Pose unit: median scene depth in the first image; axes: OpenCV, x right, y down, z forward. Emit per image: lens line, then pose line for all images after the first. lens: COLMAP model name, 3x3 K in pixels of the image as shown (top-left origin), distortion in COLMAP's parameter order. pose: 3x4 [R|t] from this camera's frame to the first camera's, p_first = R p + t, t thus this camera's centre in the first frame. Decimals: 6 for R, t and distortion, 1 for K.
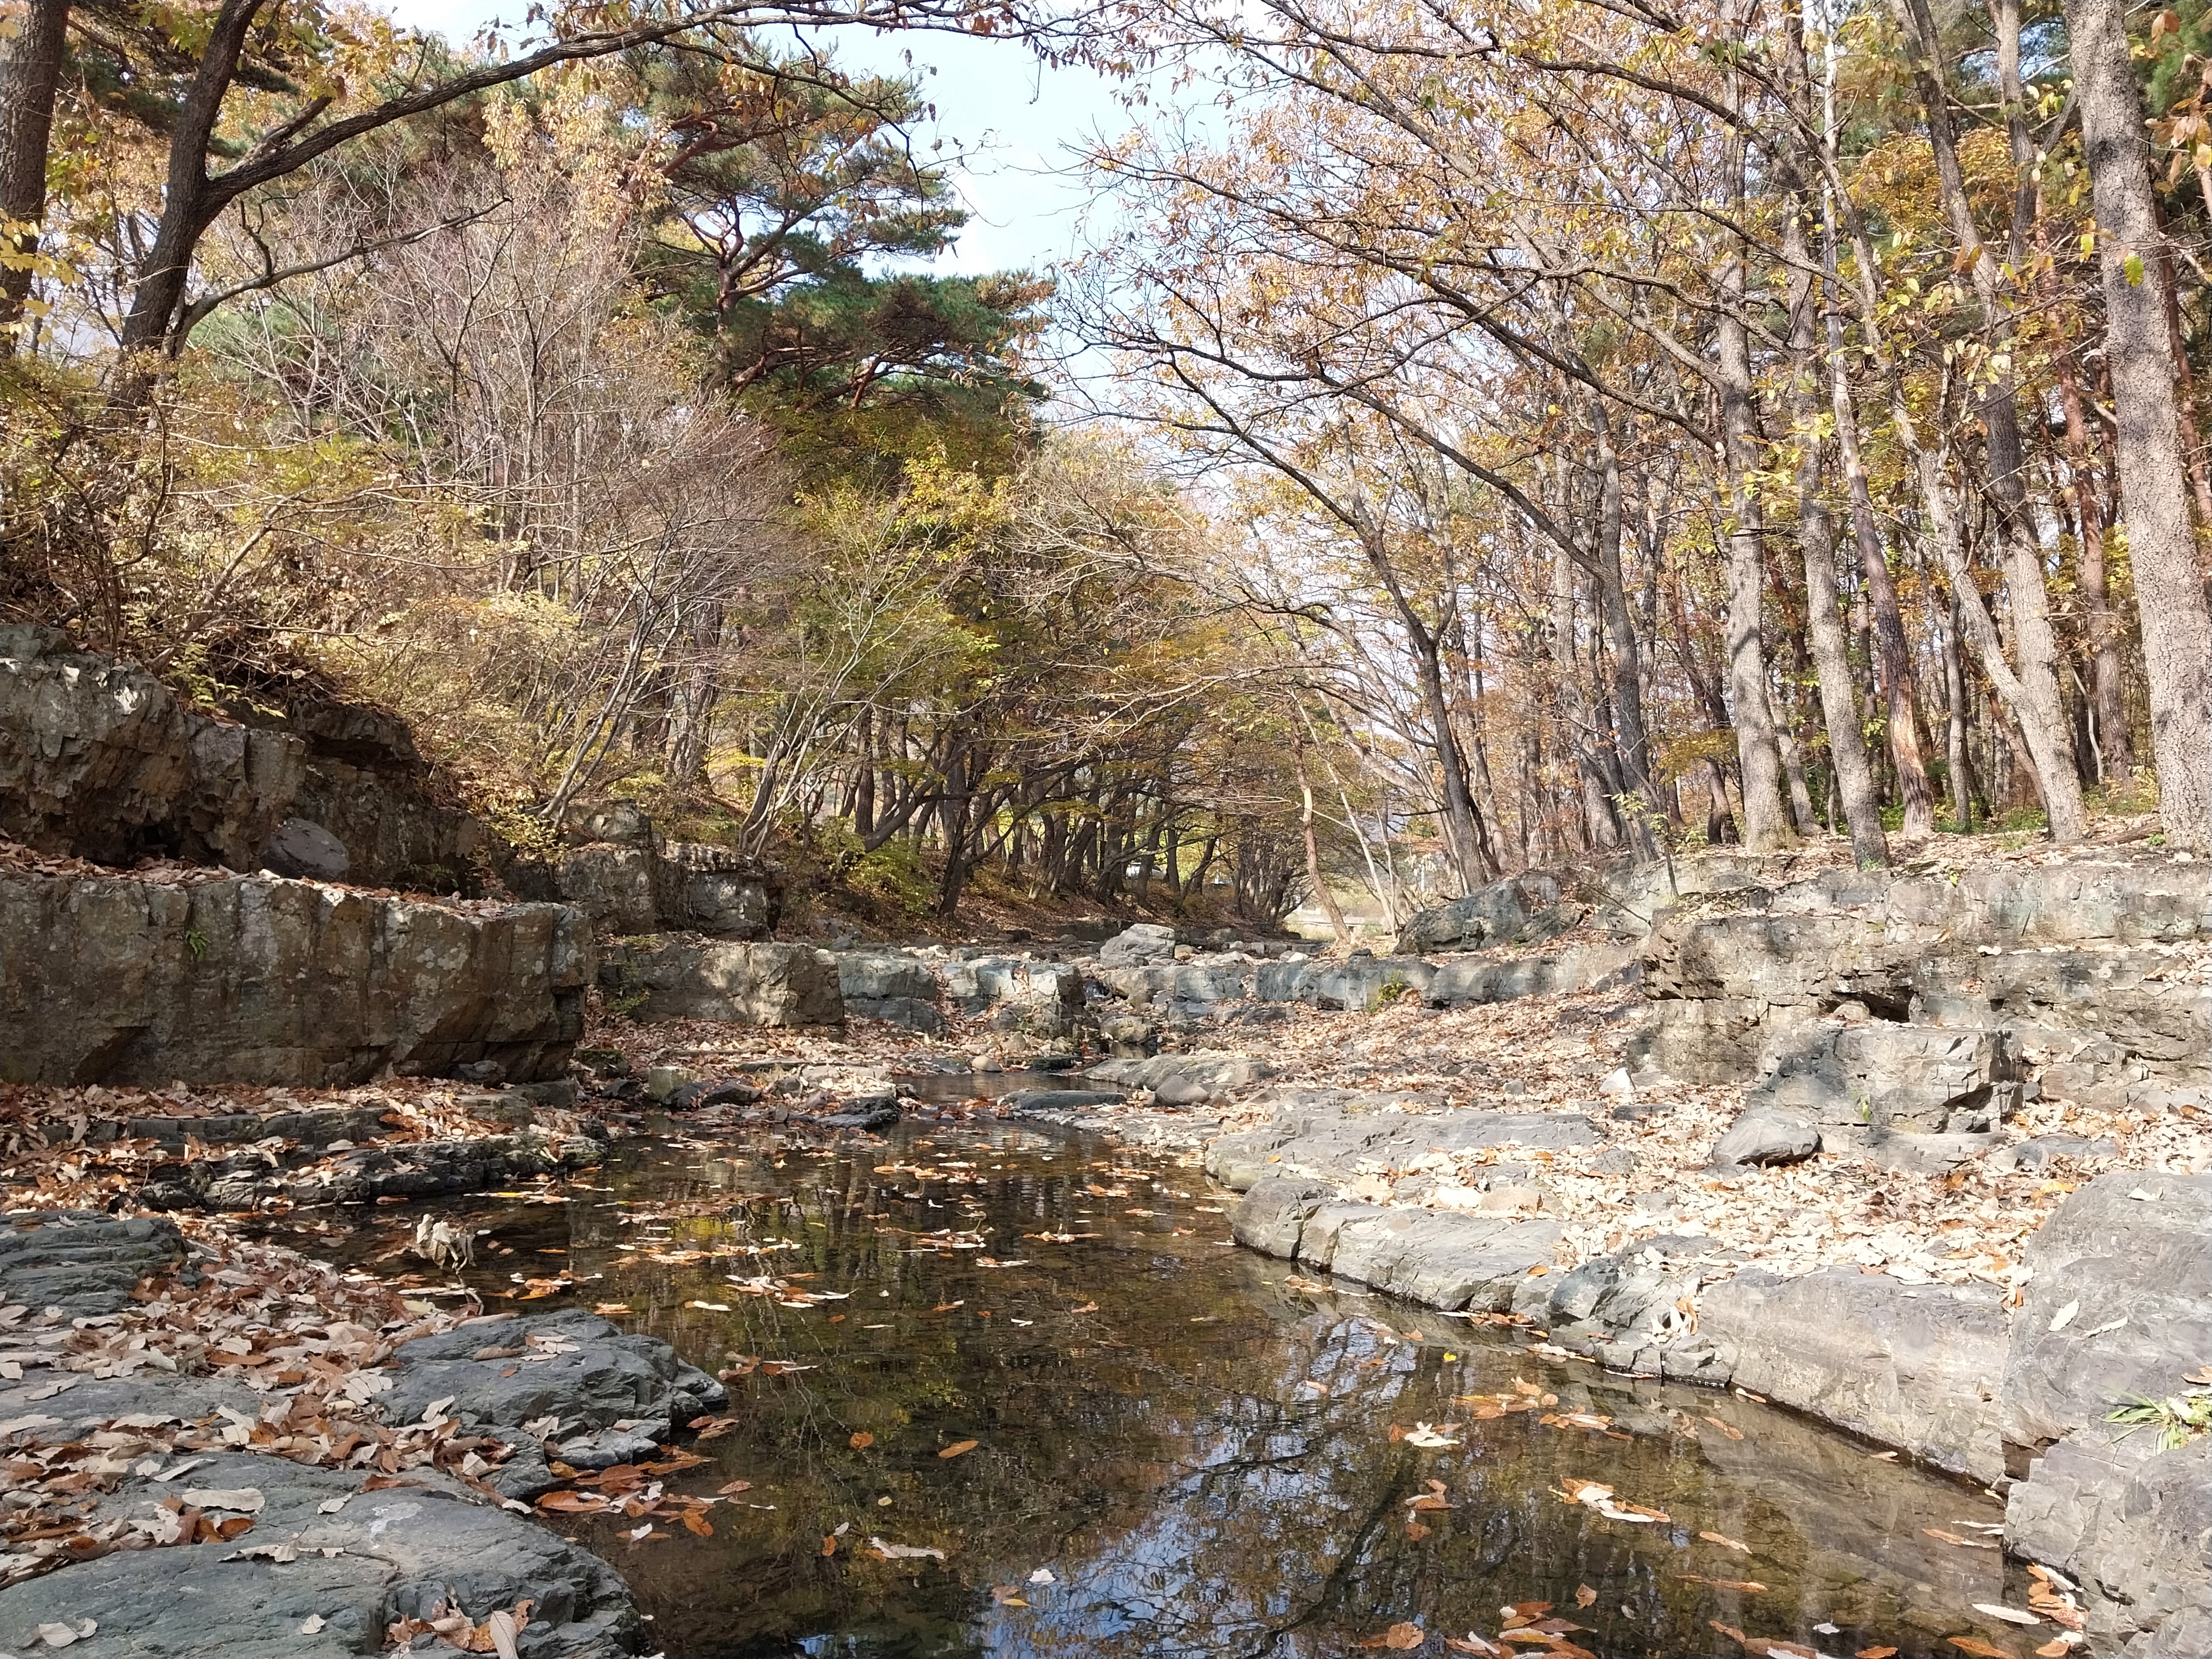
lens RADIAL K [[1671.3, 0, 1123.1], [0, 1671.3, 822.9], [0, 0, 1]] dist [-0.000799, 0.000618]
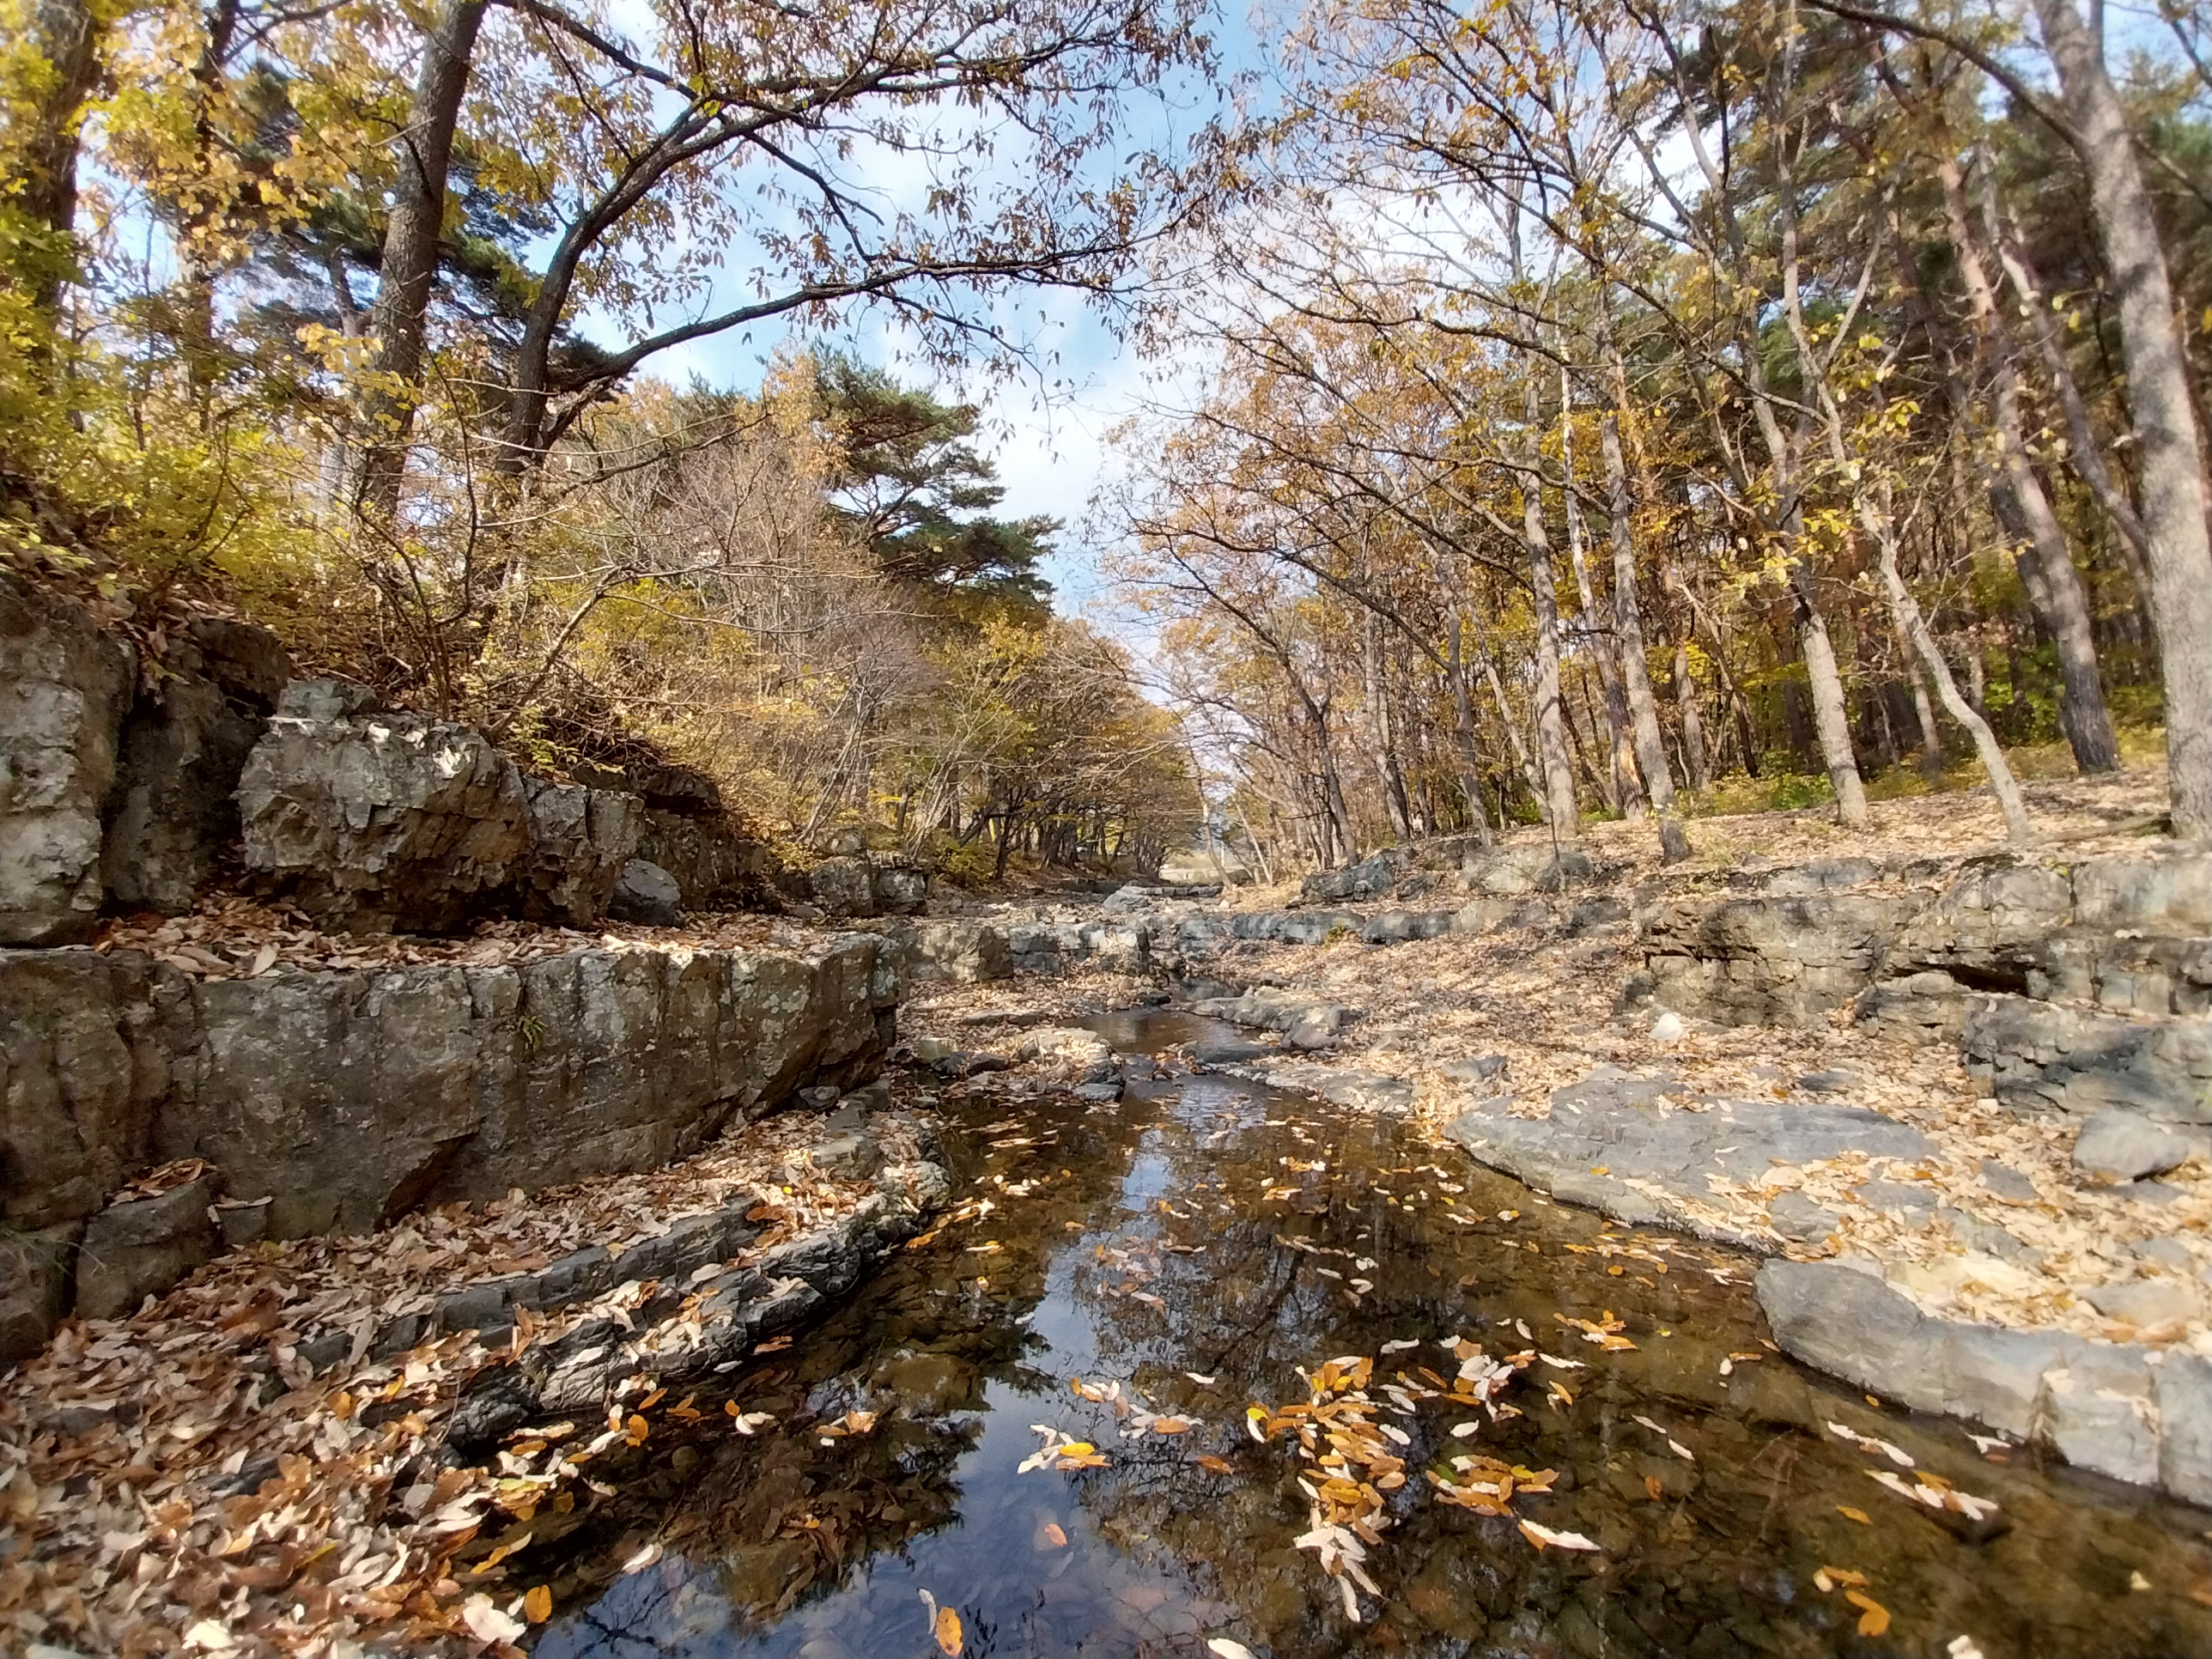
lens RADIAL K [[854.9, 0, 1095.3], [0, 854.9, 825.7], [0, 0, 1]] dist [-0.003900, -0.002584]
pose [[0.998736, -0.032791, 0.038097, -0.197011], [0.032715, 0.999461, 0.002610, -0.021393], [-0.038162, -0.001360, 0.999271, 0.392816]]
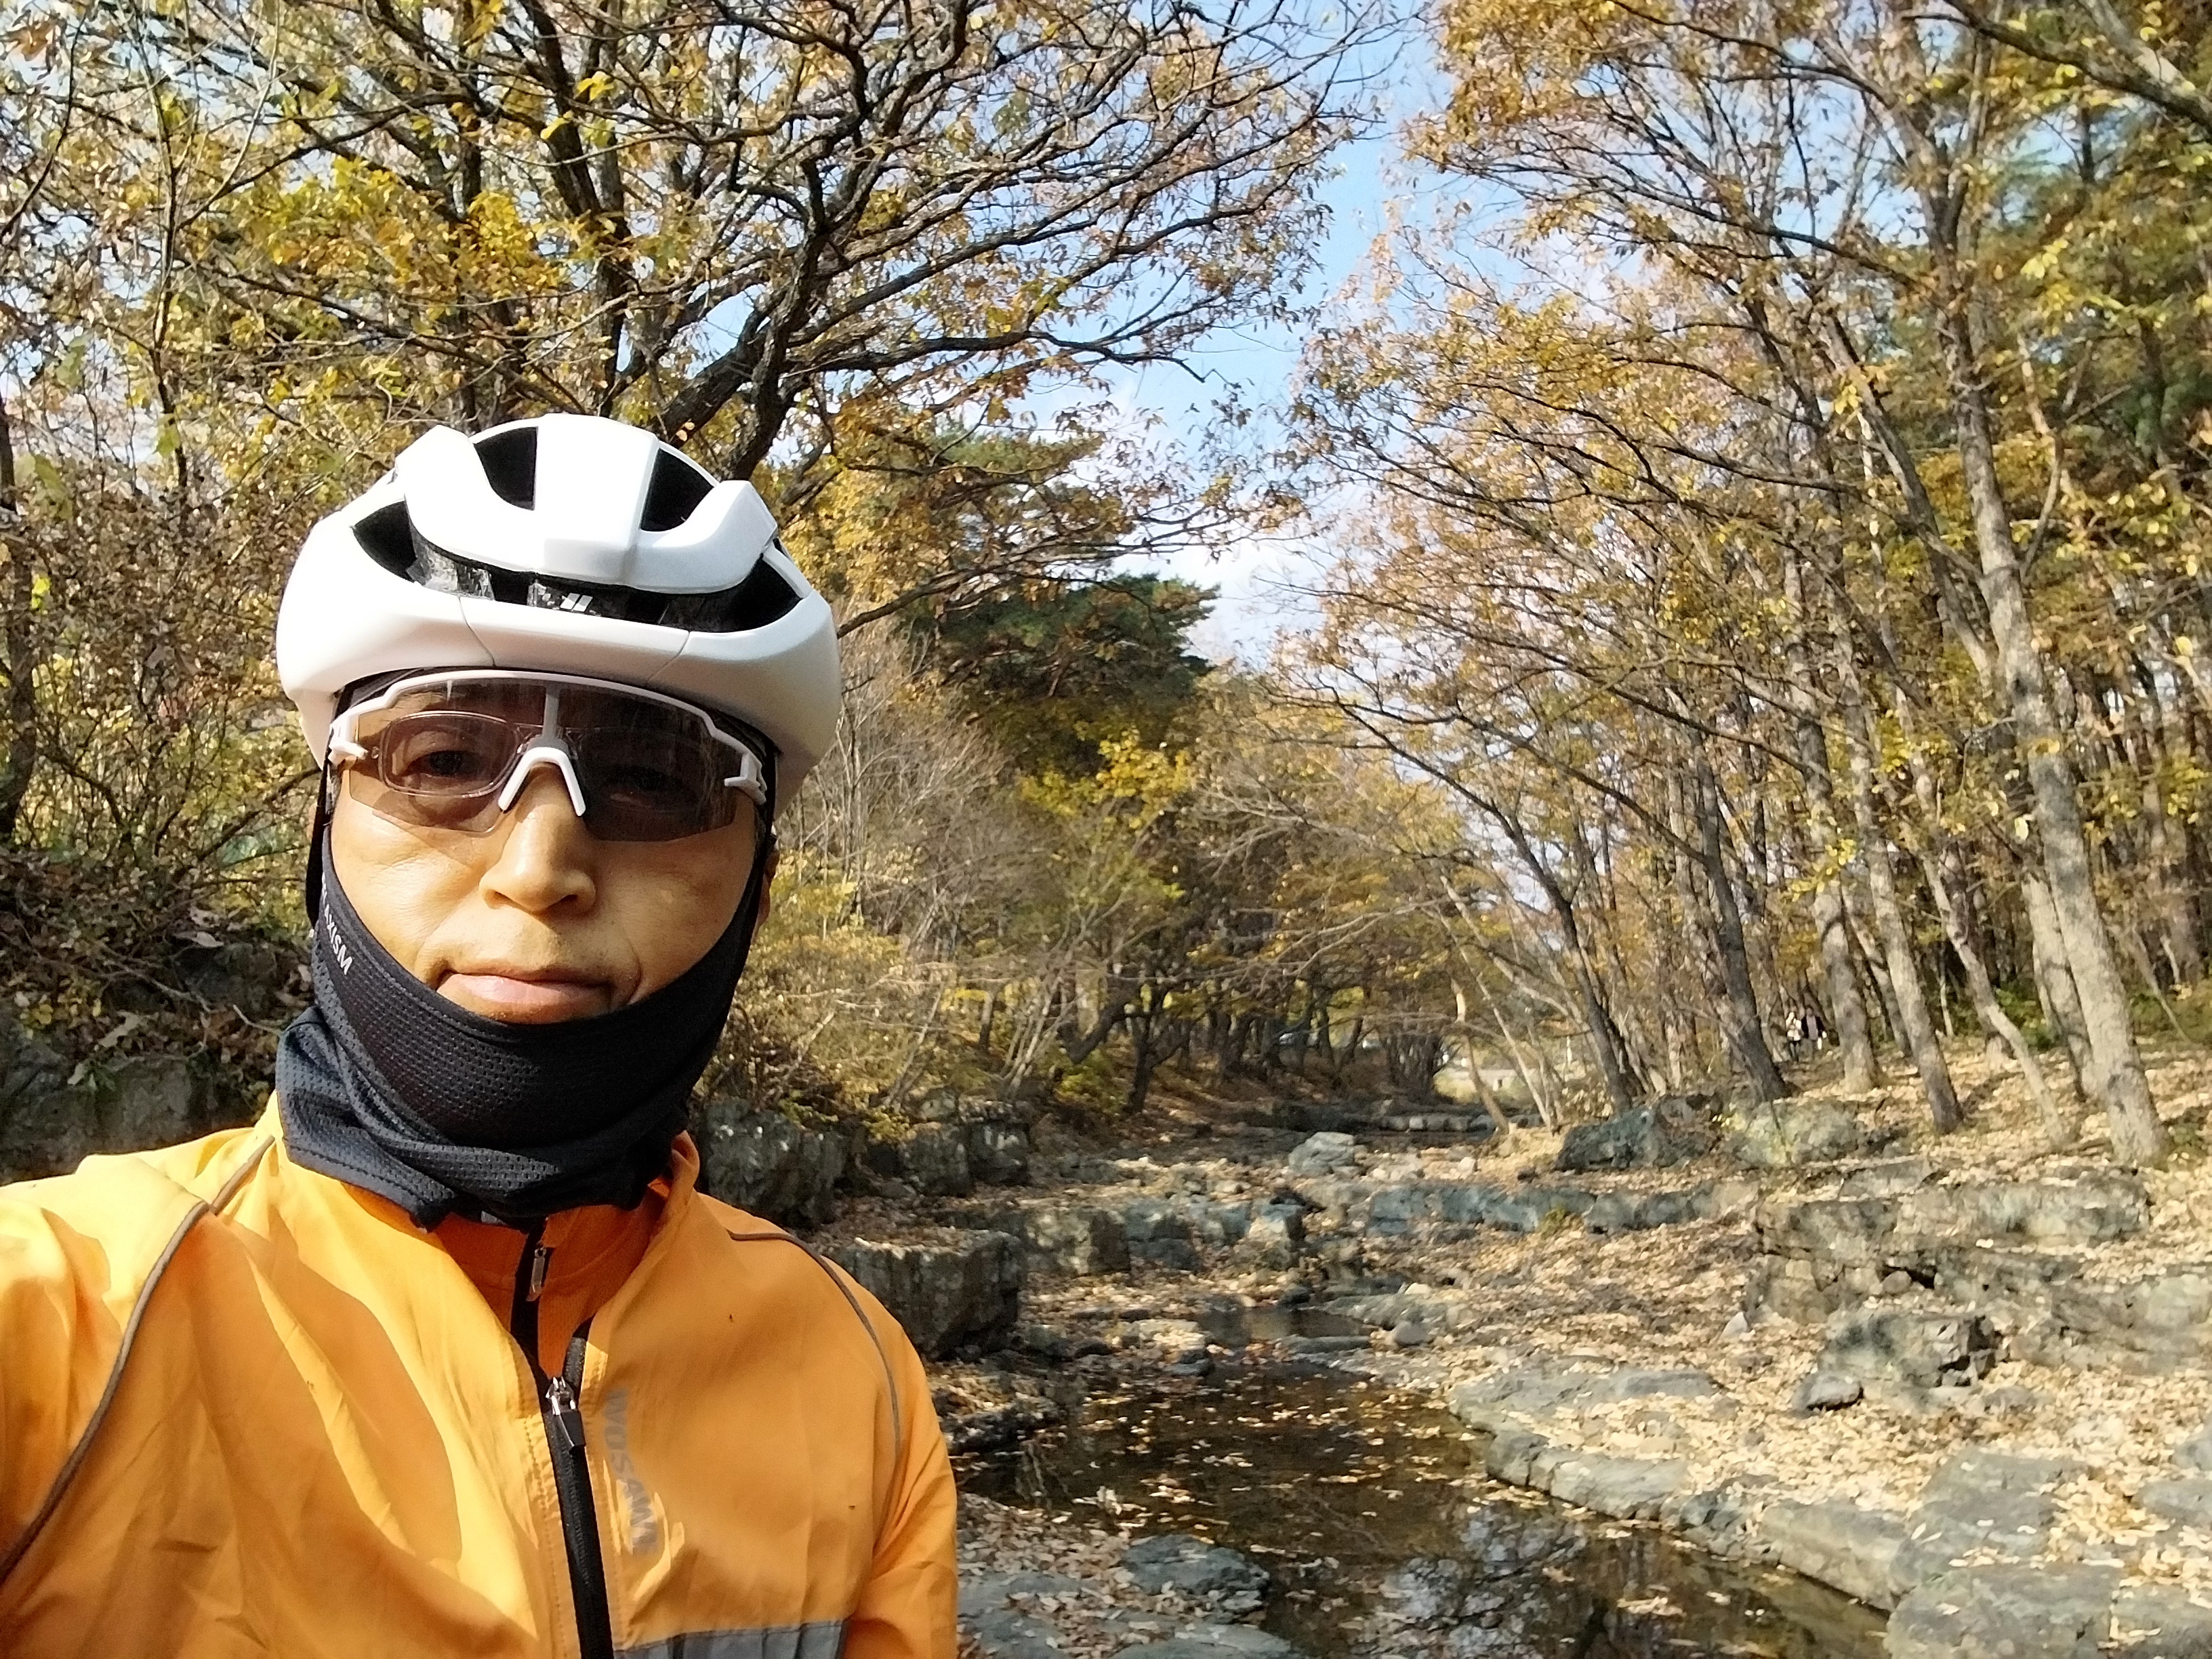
lens RADIAL K [[1594.3, 0, 1109.4], [0, 1594.3, 838.1], [0, 0, 1]] dist [0.002599, -0.021918]
pose [[0.994044, -0.054086, -0.094607, -0.080837], [0.045178, 0.994557, -0.093892, -0.160403], [0.099170, 0.089059, 0.991077, -0.432662]]
